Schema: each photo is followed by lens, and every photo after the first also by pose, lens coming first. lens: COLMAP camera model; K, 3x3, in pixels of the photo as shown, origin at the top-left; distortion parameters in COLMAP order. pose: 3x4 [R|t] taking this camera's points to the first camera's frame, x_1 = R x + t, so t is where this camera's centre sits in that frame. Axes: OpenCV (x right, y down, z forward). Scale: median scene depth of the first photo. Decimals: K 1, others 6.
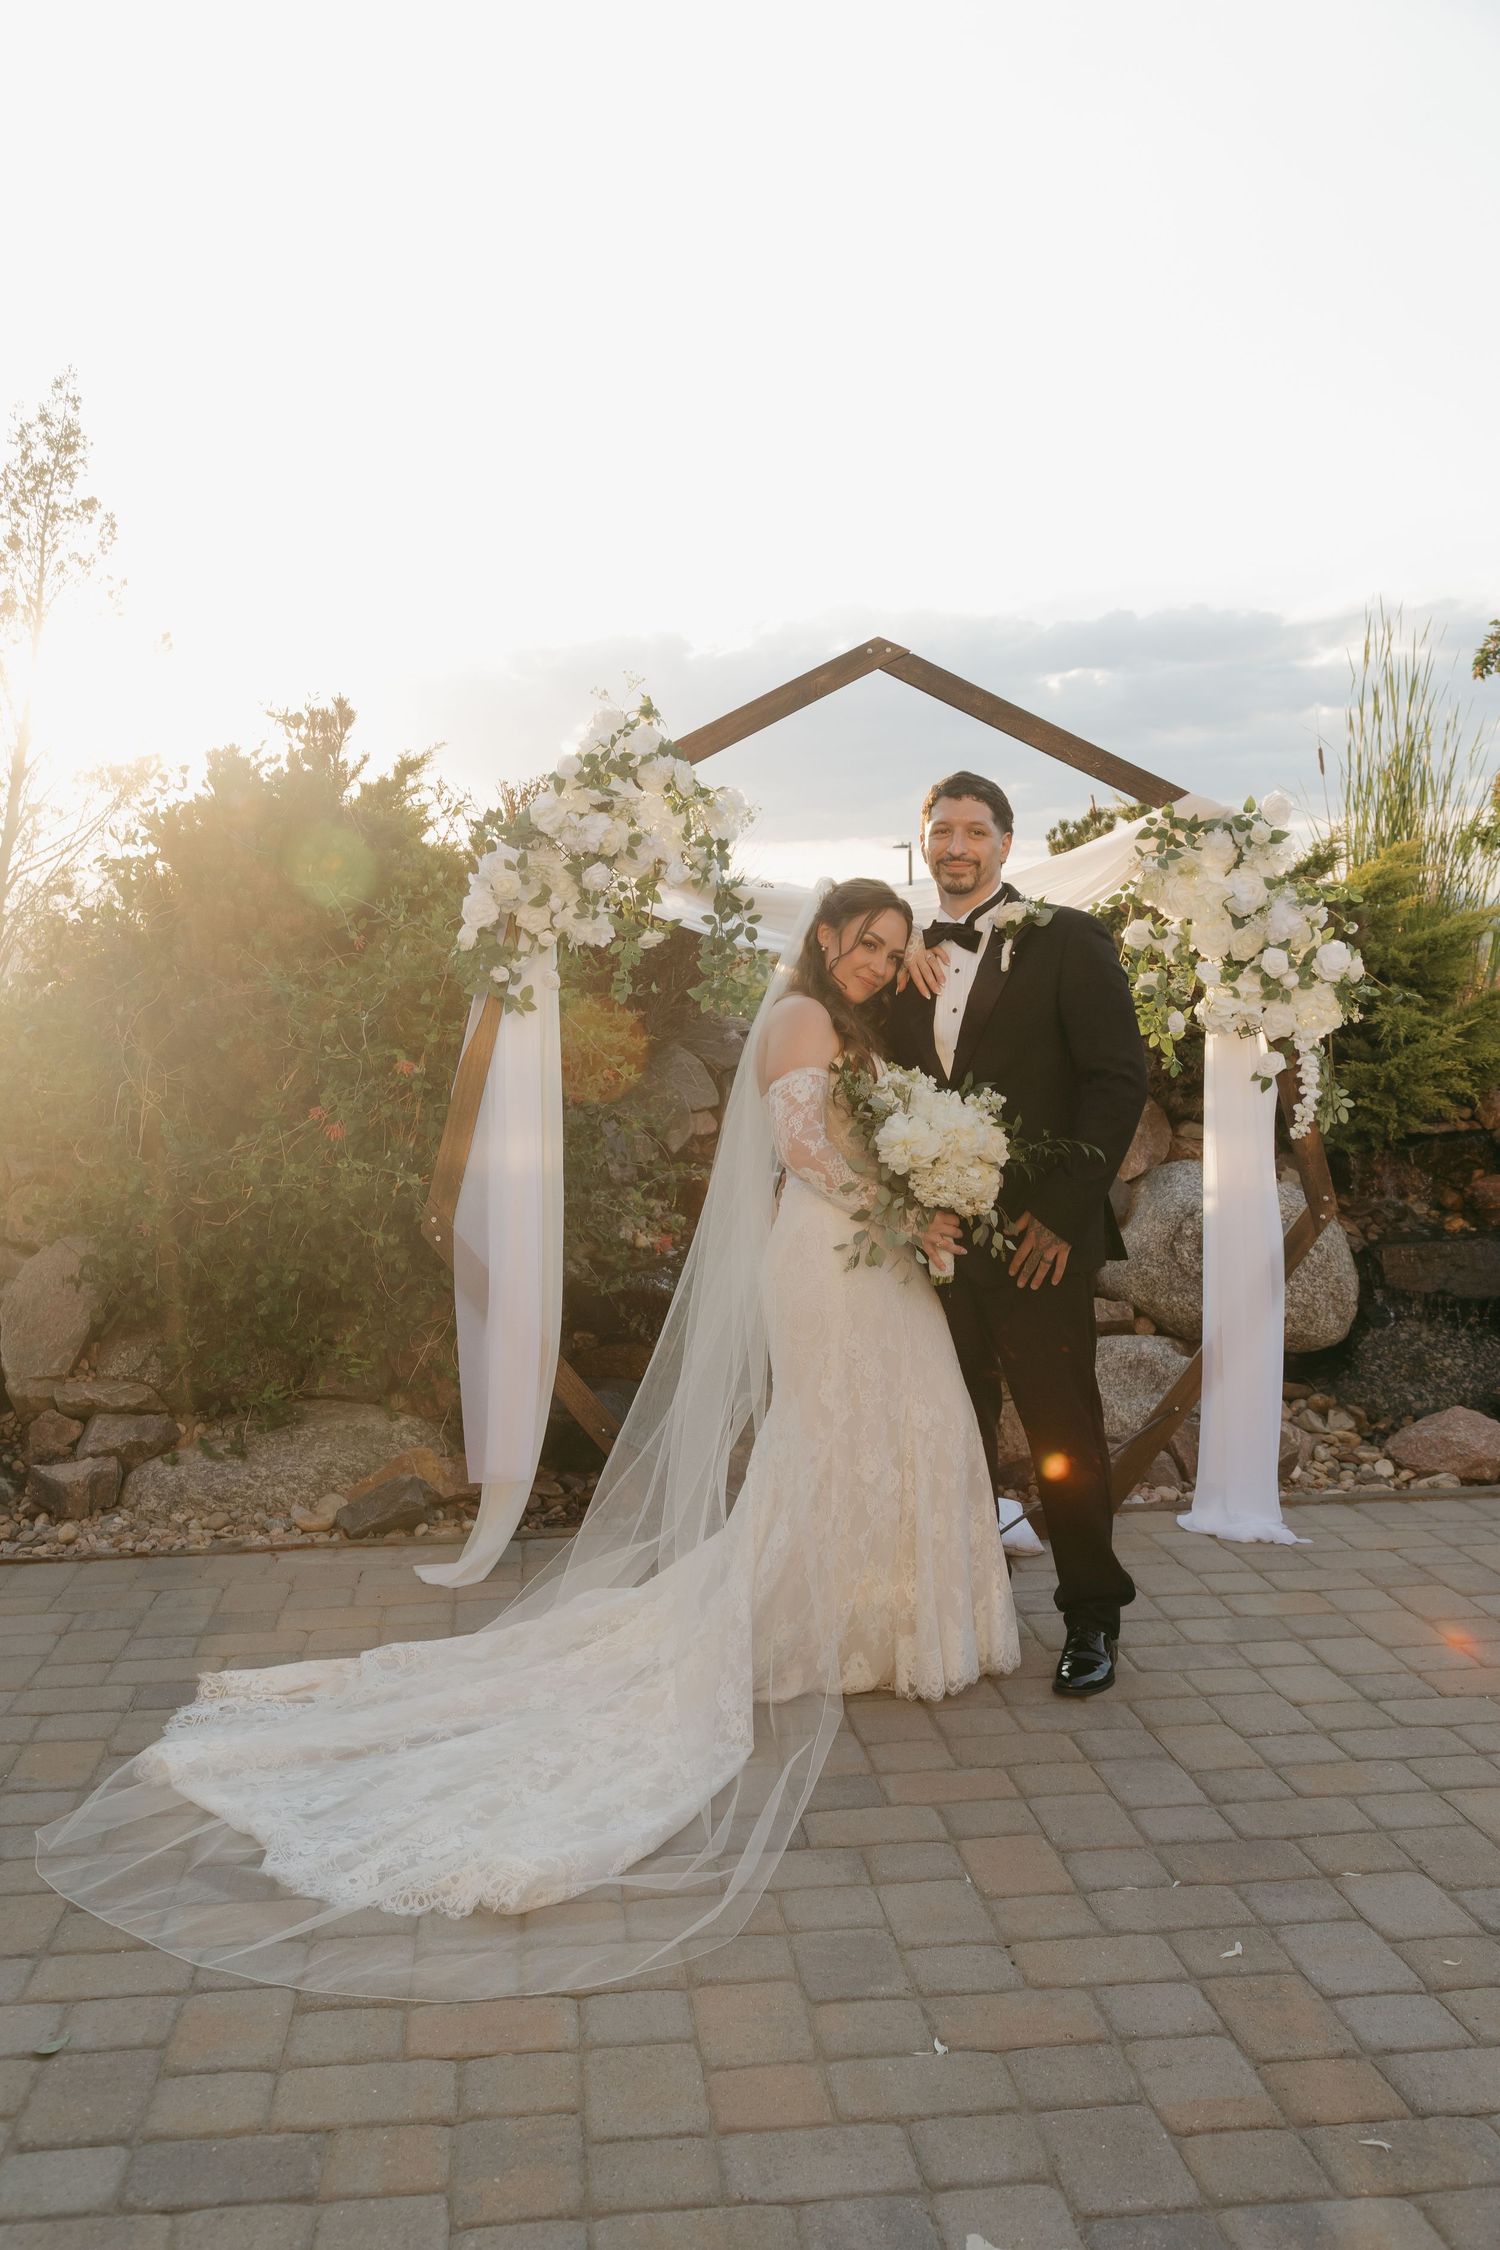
lens RADIAL K [[2134.2, 0, 727.3], [0, 2134.2, 1124.4], [0, 0, 1]] dist [0.006218, 0.010804]
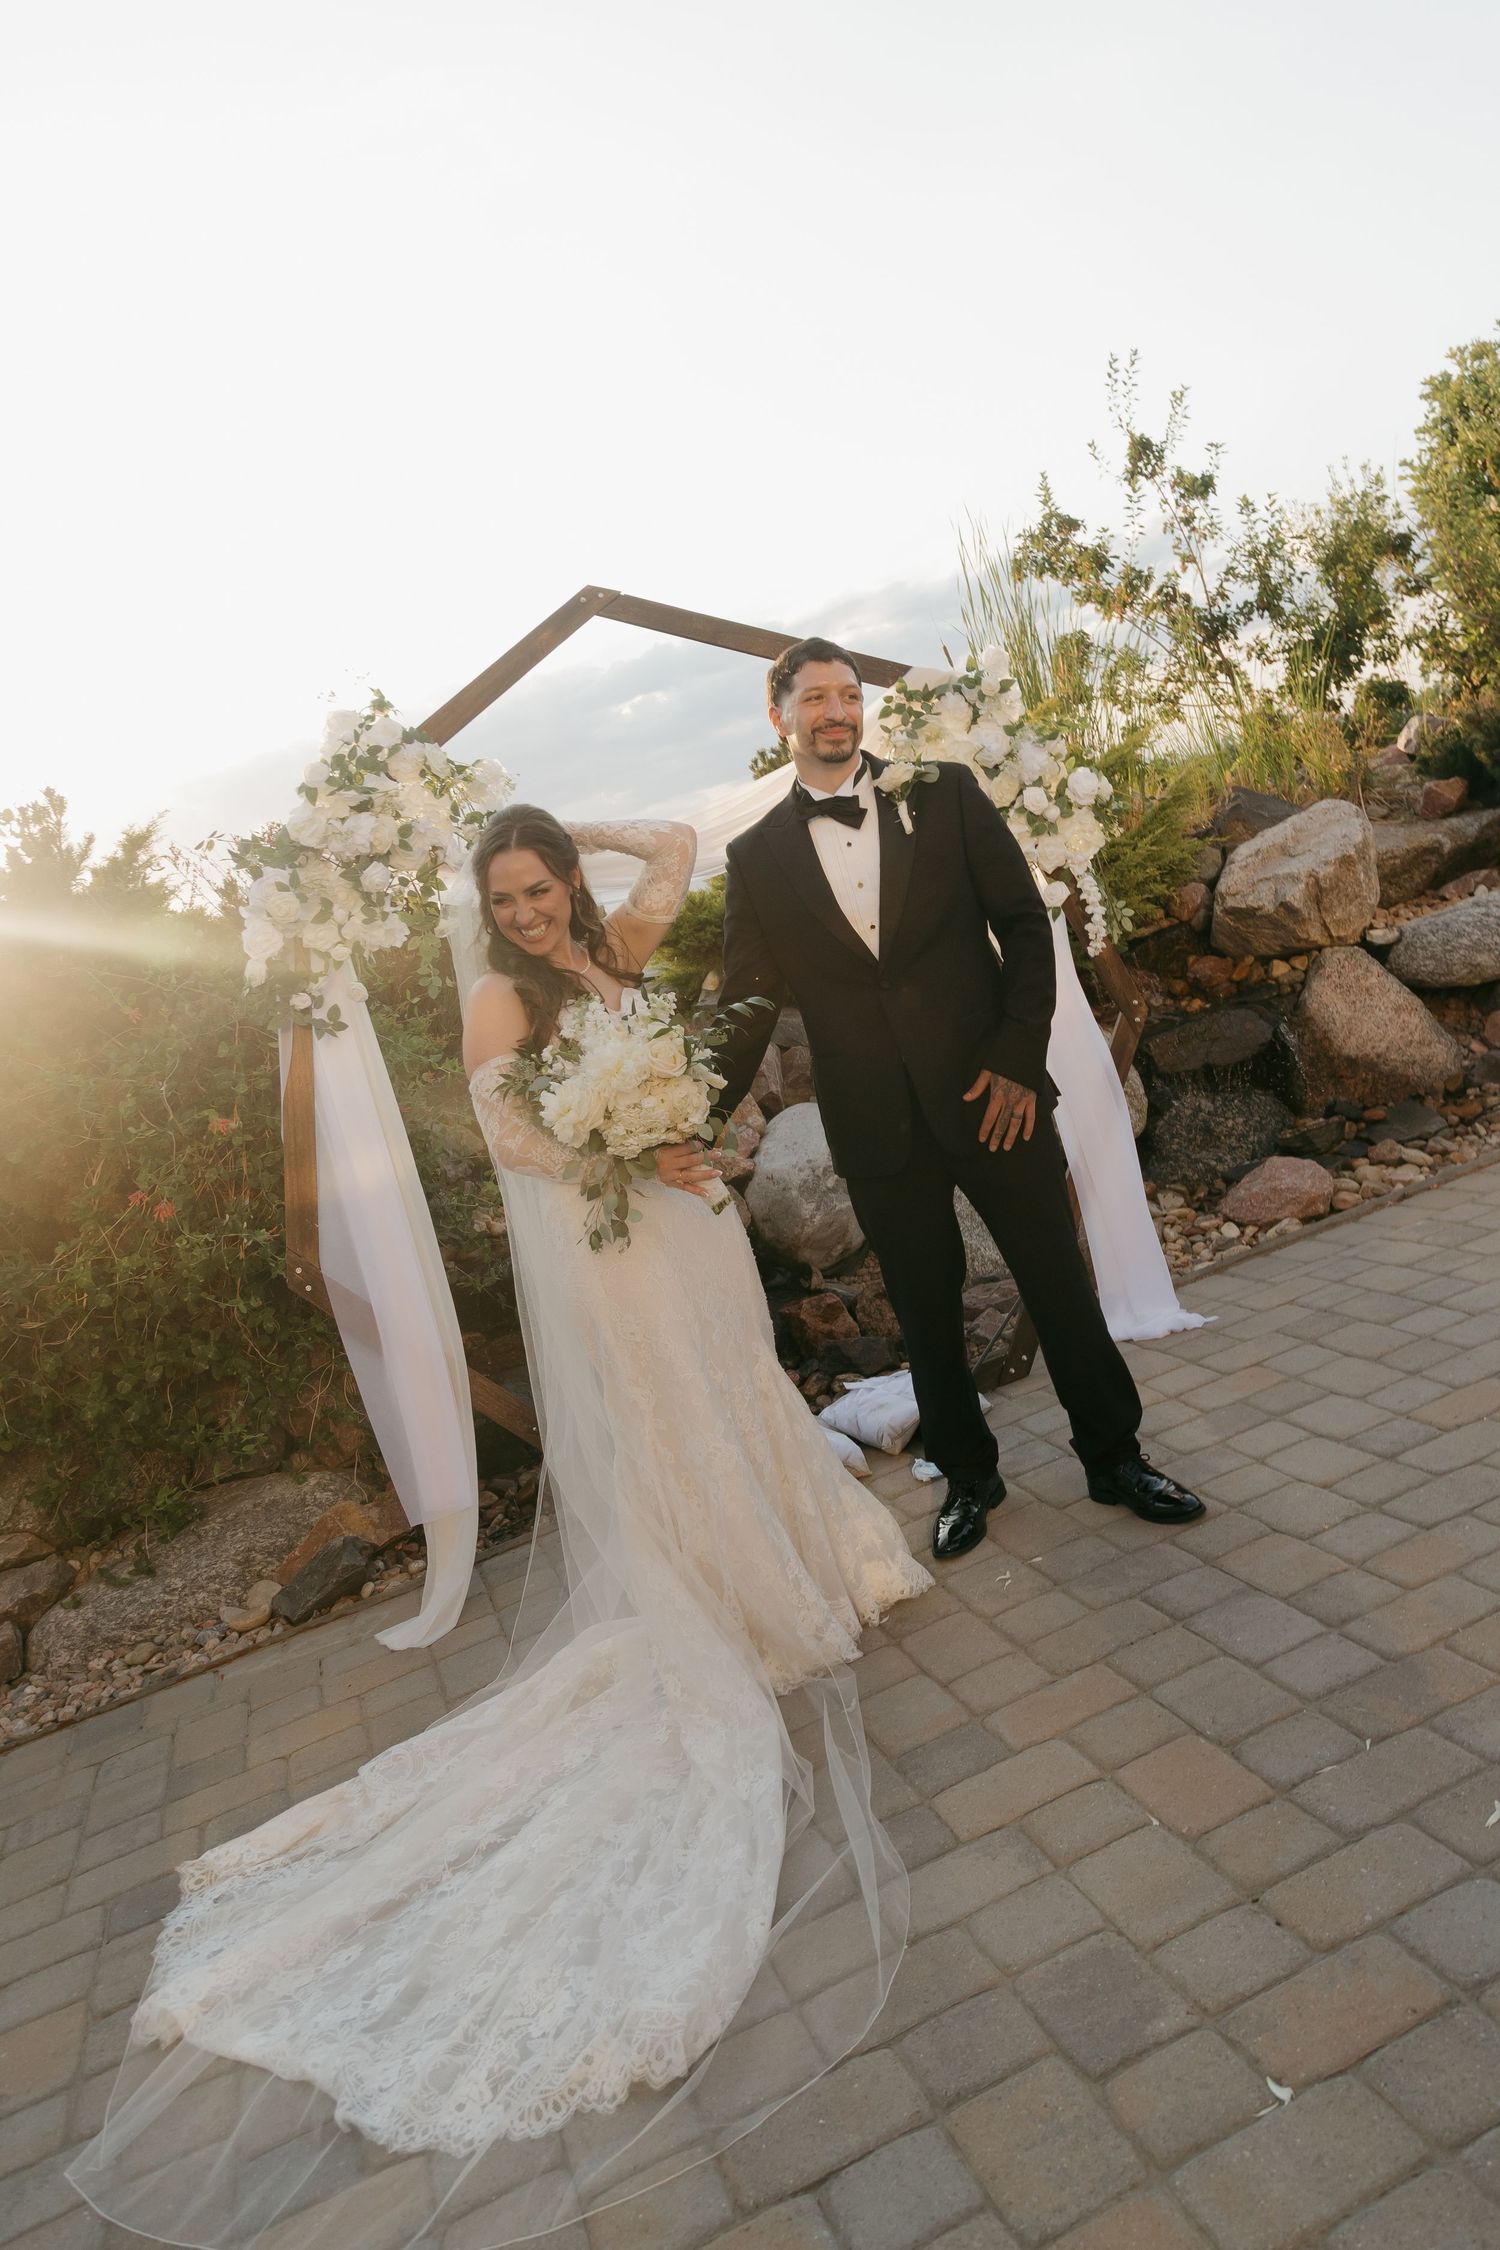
lens RADIAL K [[1540.9, 0, 755.8], [0, 1540.9, 1010.1], [0, 0, 1]] dist [0.011864, 0.002230]
pose [[0.939349, -0.259884, 0.223796, -0.067206], [0.269986, 0.962744, -0.015233, -0.001174], [-0.211499, 0.074731, 0.974517, 0.271587]]
